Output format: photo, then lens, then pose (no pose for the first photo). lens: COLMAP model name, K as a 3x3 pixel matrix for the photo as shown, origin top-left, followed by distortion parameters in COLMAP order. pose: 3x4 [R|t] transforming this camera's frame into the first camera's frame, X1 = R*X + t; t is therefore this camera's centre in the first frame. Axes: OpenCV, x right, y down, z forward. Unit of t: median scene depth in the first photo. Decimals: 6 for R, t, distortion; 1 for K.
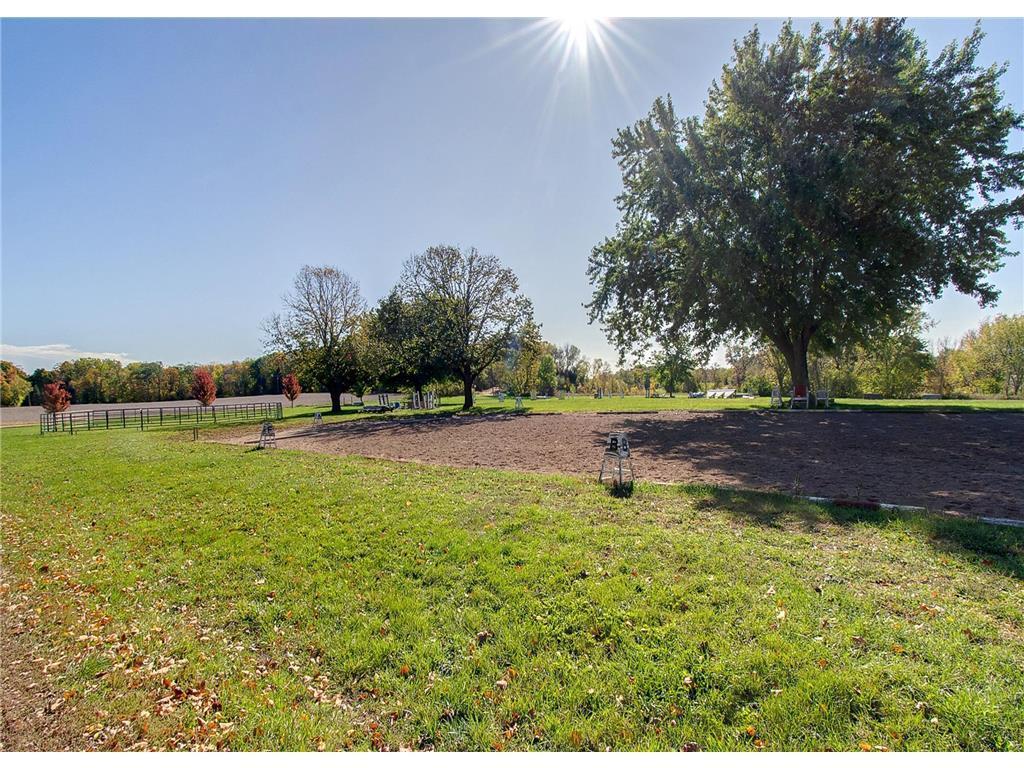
lens RADIAL K [[775.3, 0, 512.0], [0, 775.3, 384.0], [0, 0, 1]] dist [0.005982, -0.013967]
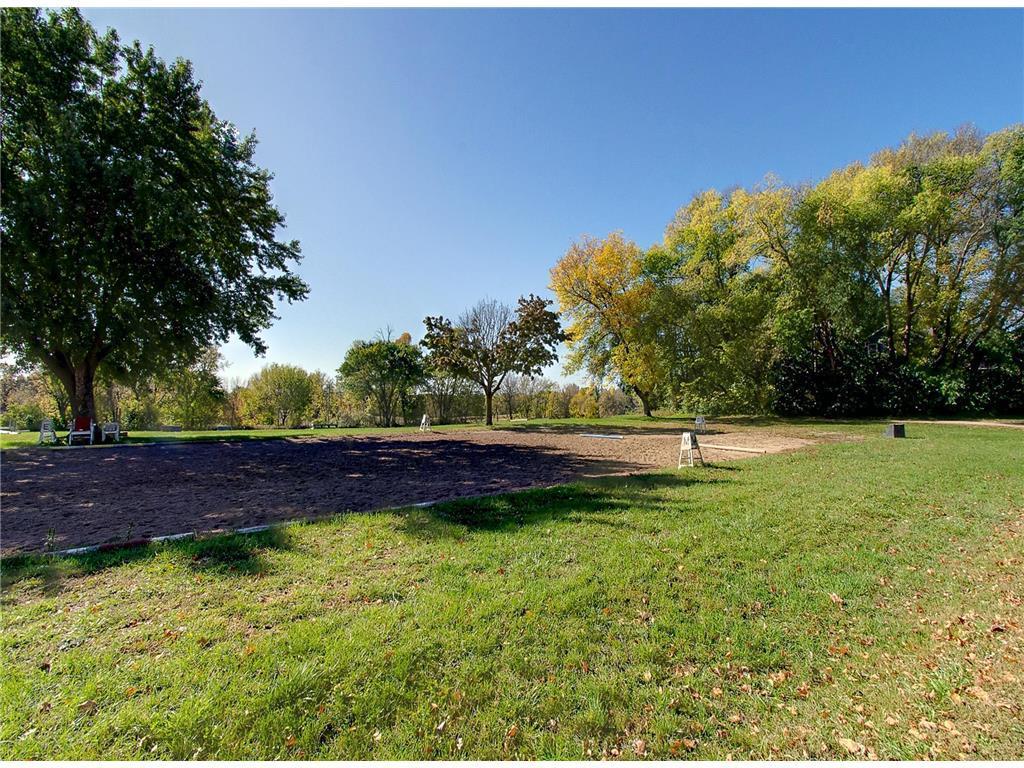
lens RADIAL K [[775.3, 0, 512.0], [0, 775.3, 384.0], [0, 0, 1]] dist [0.005982, -0.013967]
pose [[-0.203270, 0.080433, 0.975813, -0.651980], [0.027880, 0.996691, -0.076346, 0.050364], [-0.978726, 0.011687, -0.204840, 0.816842]]
